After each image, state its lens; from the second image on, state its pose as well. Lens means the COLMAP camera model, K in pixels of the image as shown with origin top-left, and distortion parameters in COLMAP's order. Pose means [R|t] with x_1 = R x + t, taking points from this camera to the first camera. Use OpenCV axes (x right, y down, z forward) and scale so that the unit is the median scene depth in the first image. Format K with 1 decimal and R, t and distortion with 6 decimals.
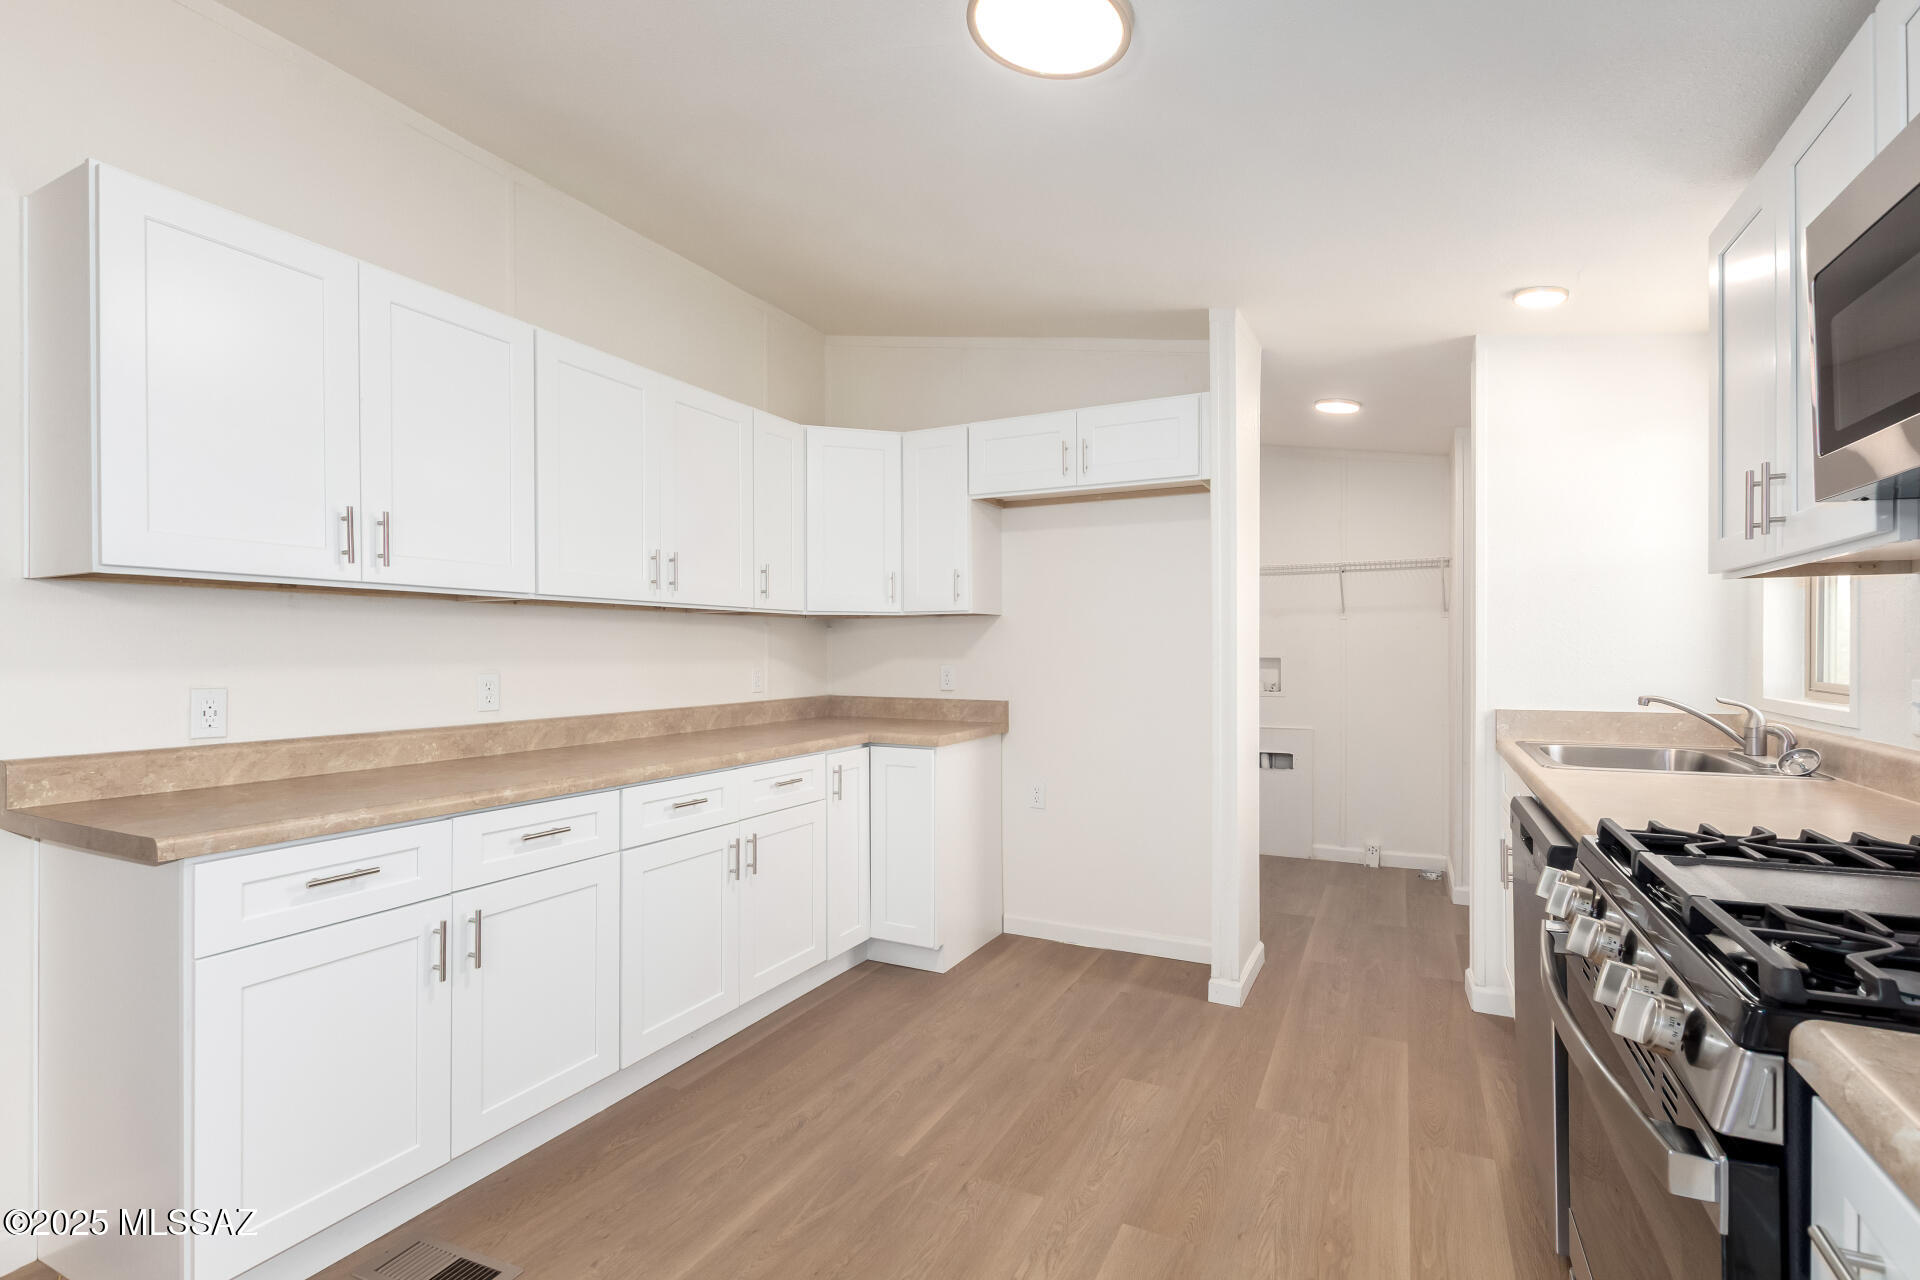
lens RADIAL K [[873.8, 0, 961.3], [0, 873.8, 654.2], [0, 0, 1]] dist [0.012562, -0.005572]
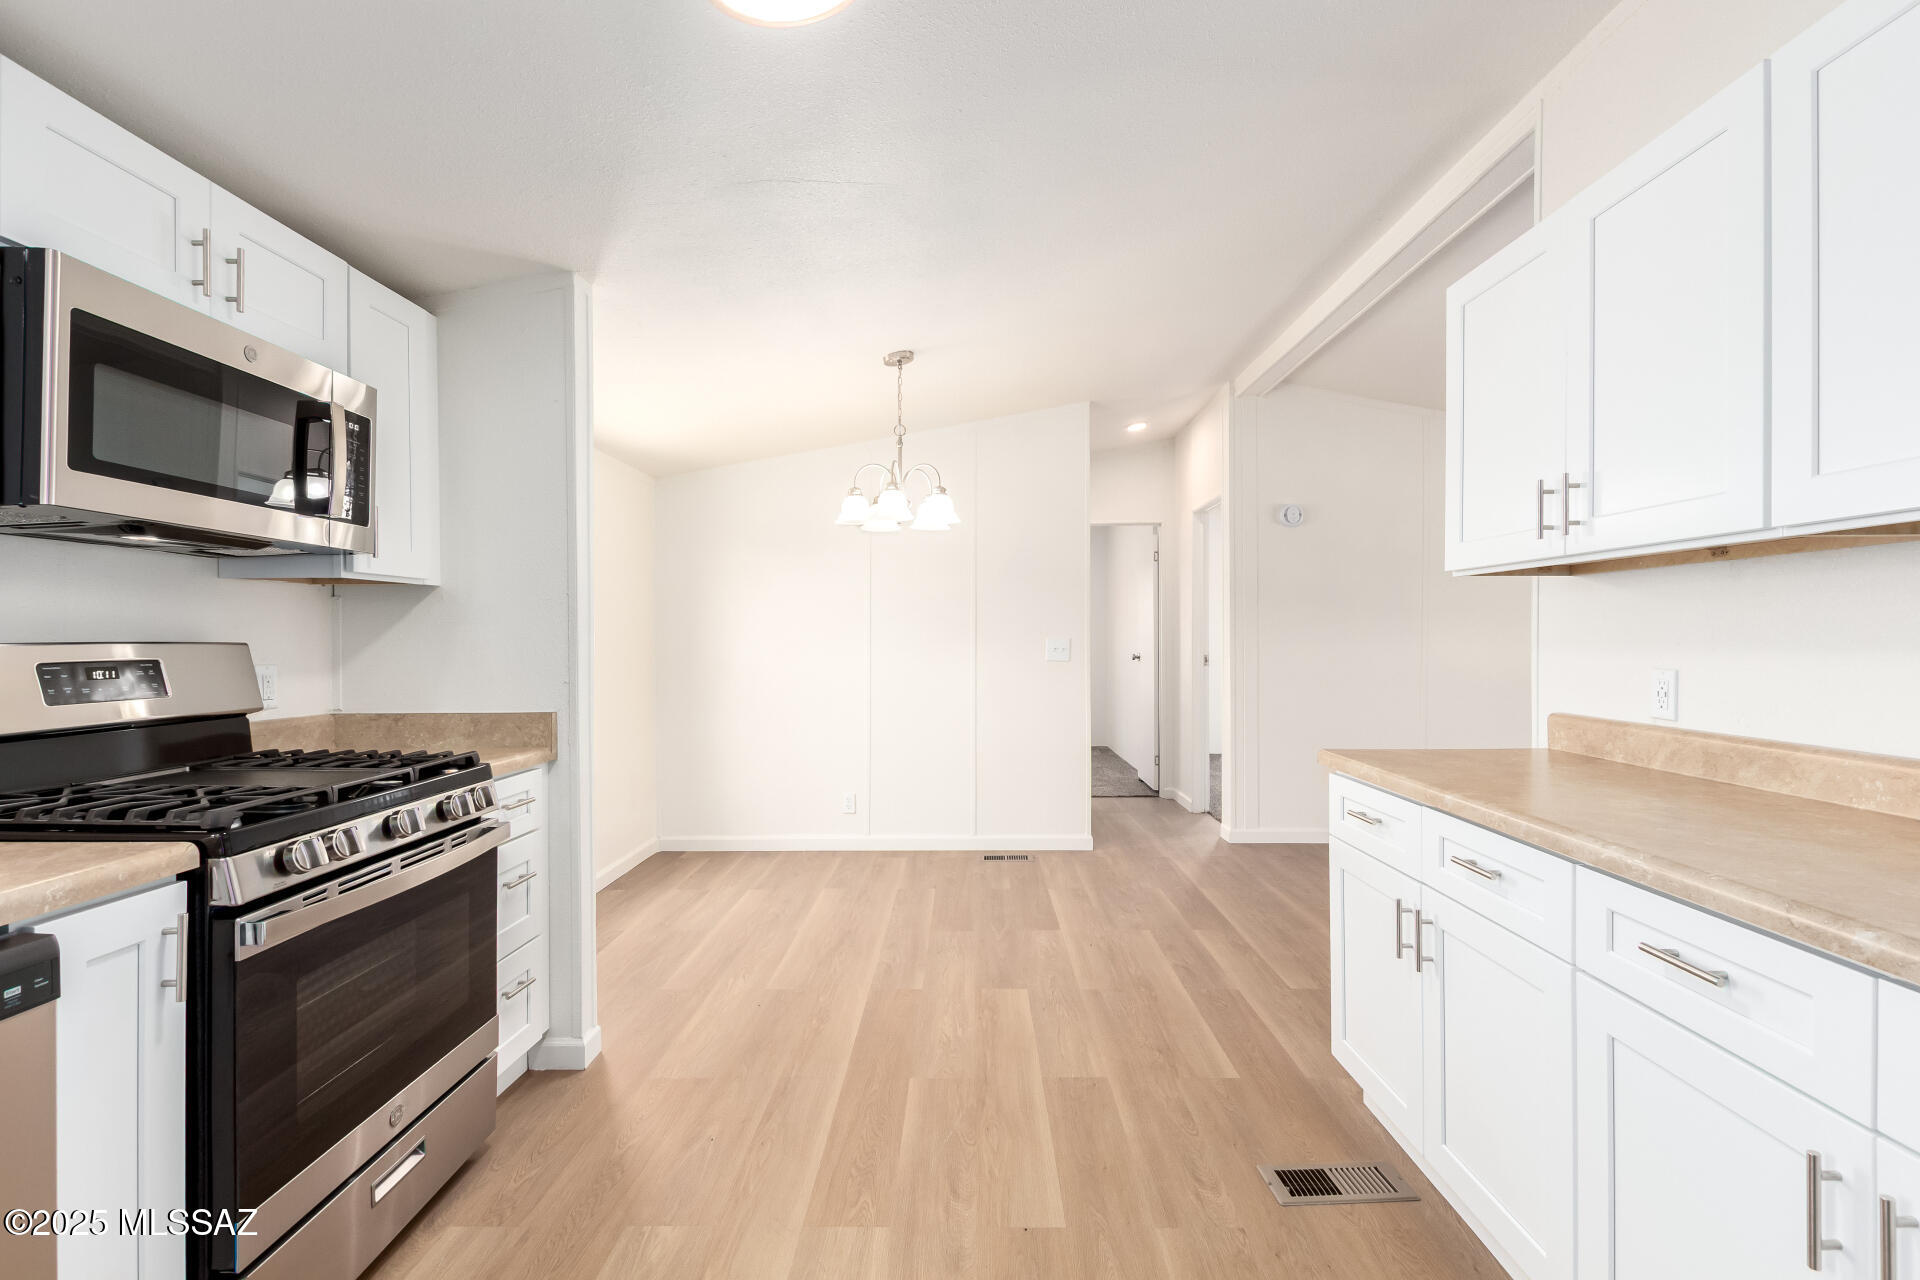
lens RADIAL K [[873.8, 0, 959.8], [0, 873.8, 628.9], [0, 0, 1]] dist [0.012562, -0.005572]
pose [[-0.896816, 0.004070, -0.442385, 0.208720], [0.006966, 0.999964, -0.004921, -0.004837], [0.442349, -0.007495, -0.896812, 1.127096]]
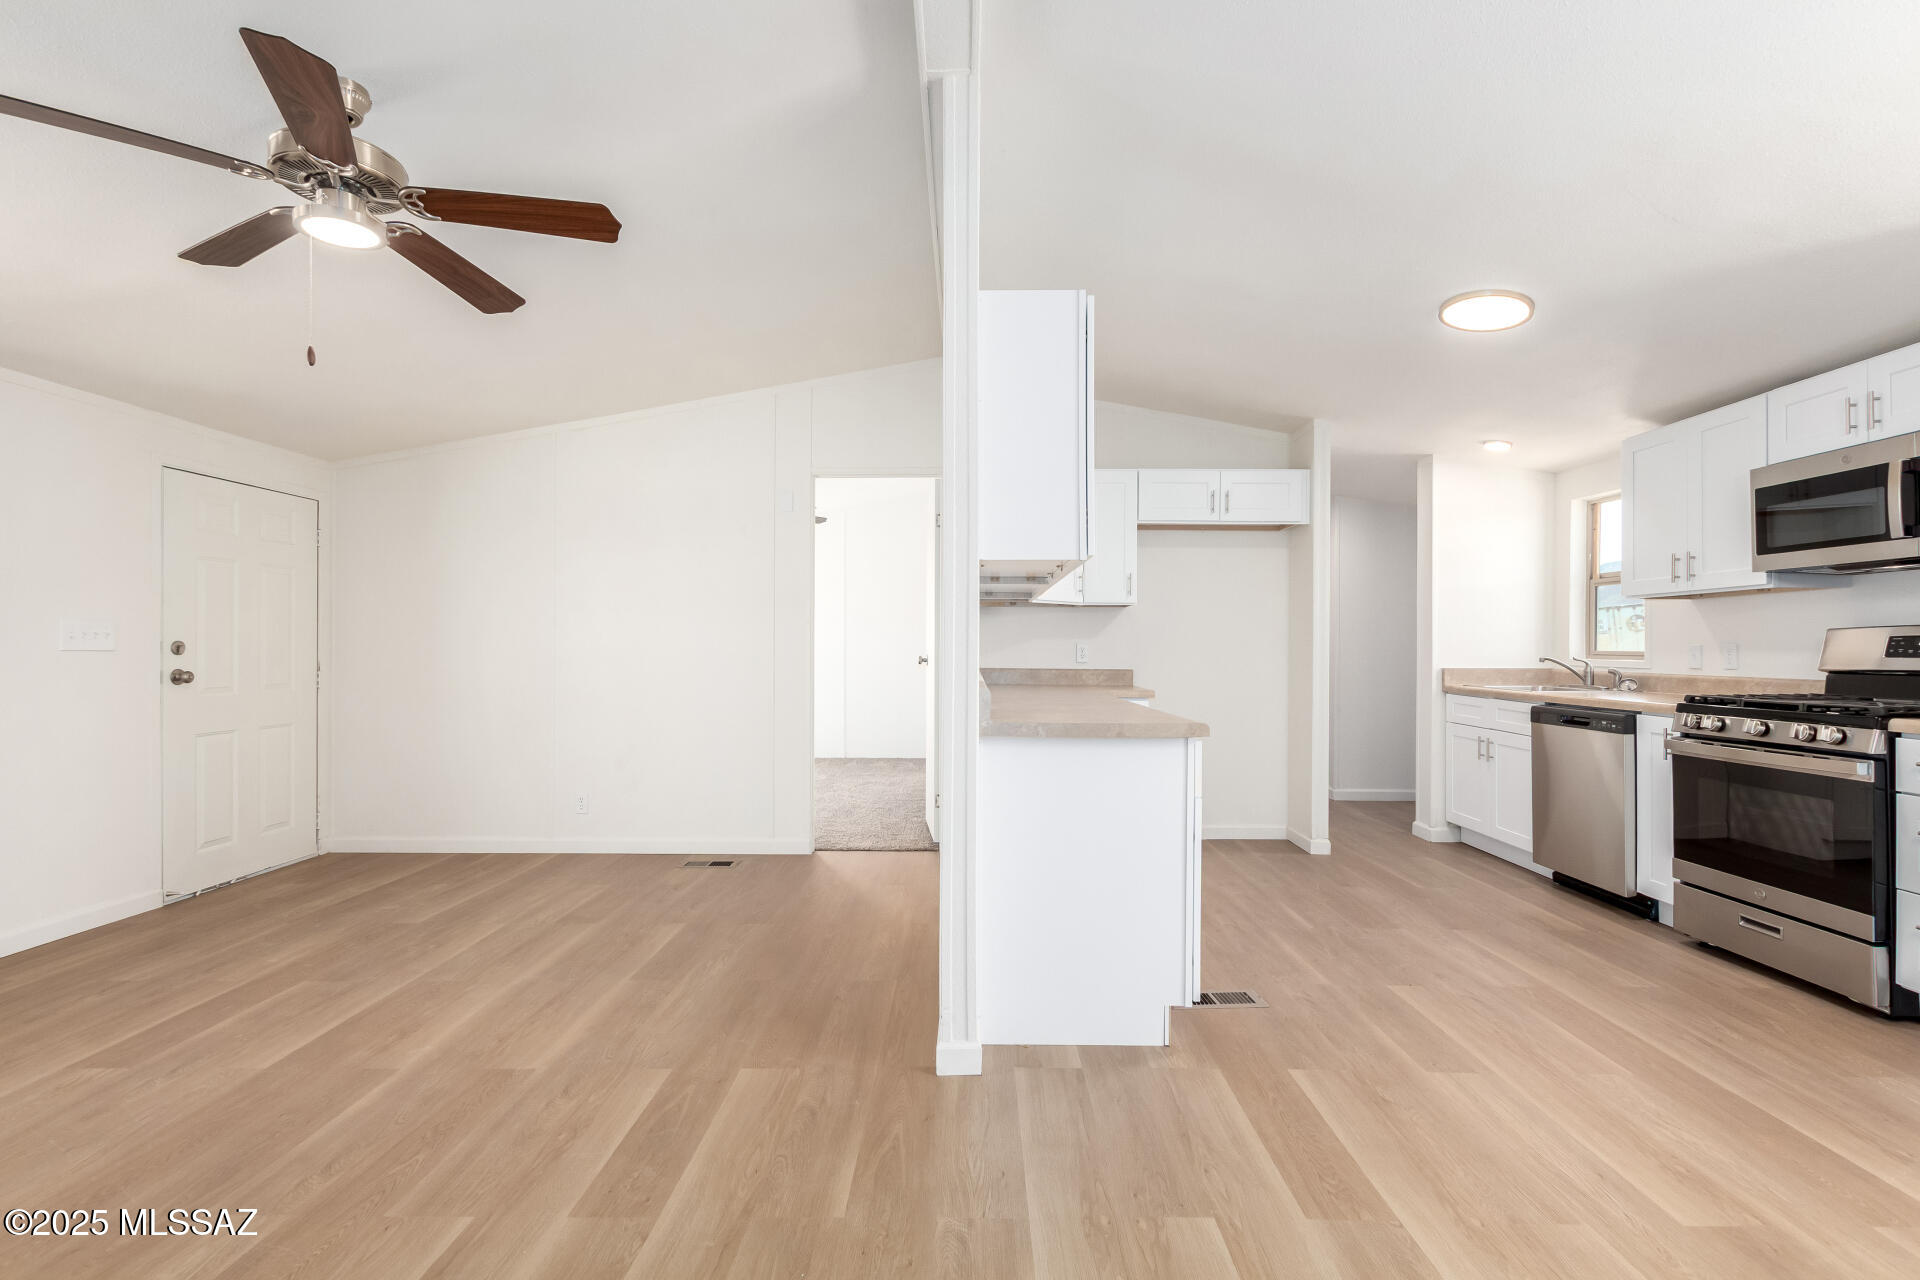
lens RADIAL K [[873.8, 0, 959.5], [0, 873.8, 644.0], [0, 0, 1]] dist [0.012562, -0.005572]
pose [[0.898037, 0.010468, 0.439796, -1.085864], [-0.006119, 0.999917, -0.011305, 0.041746], [-0.439878, 0.007461, 0.898026, -0.159274]]
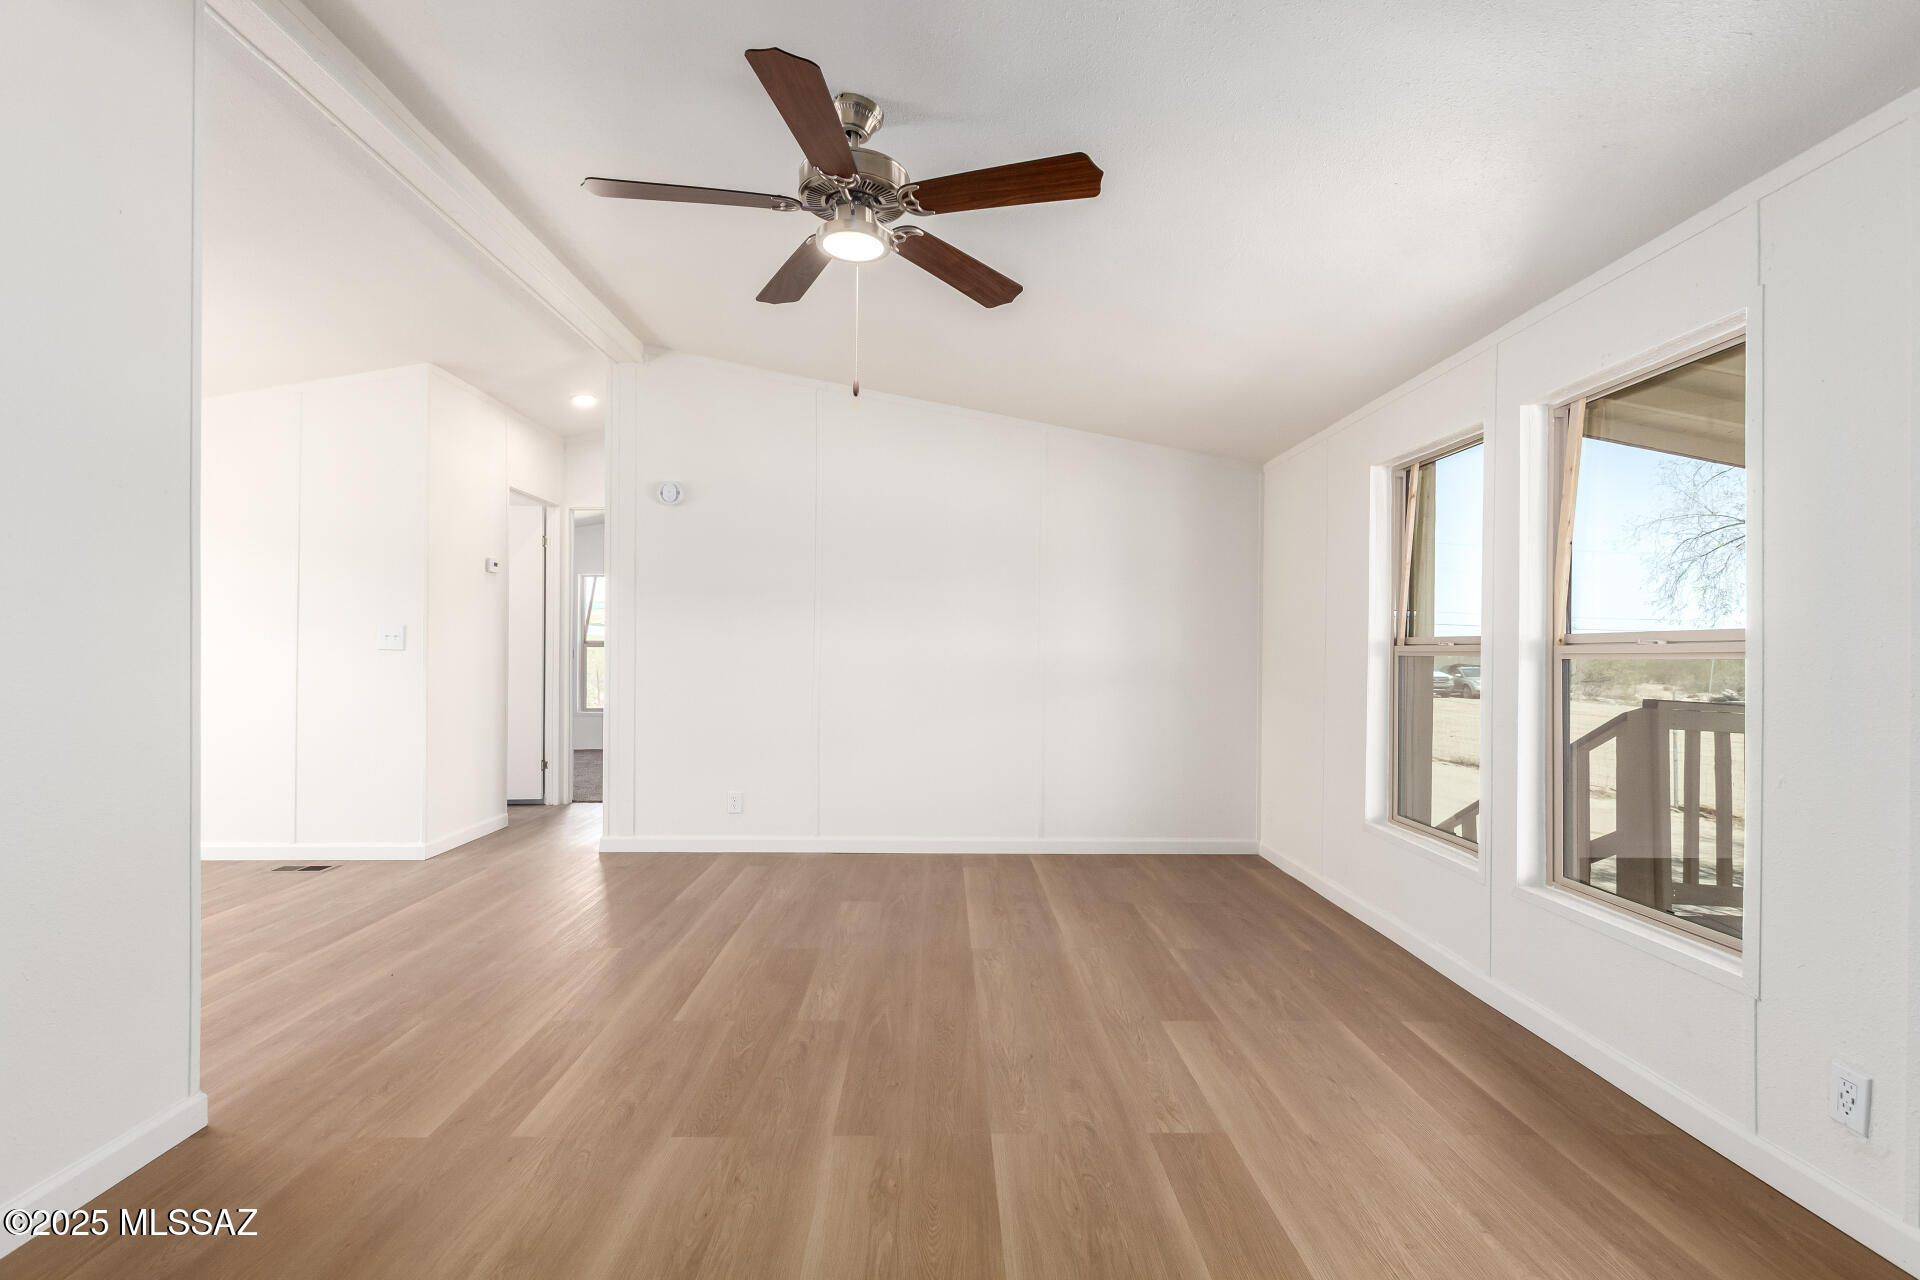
lens RADIAL K [[873.8, 0, 957.5], [0, 873.8, 652.2], [0, 0, 1]] dist [0.012562, -0.005572]
pose [[-0.885712, -0.000986, -0.464234, -0.949577], [-0.004086, 0.999976, 0.005671, 0.043952], [0.464217, 0.006920, -0.885694, 1.522044]]
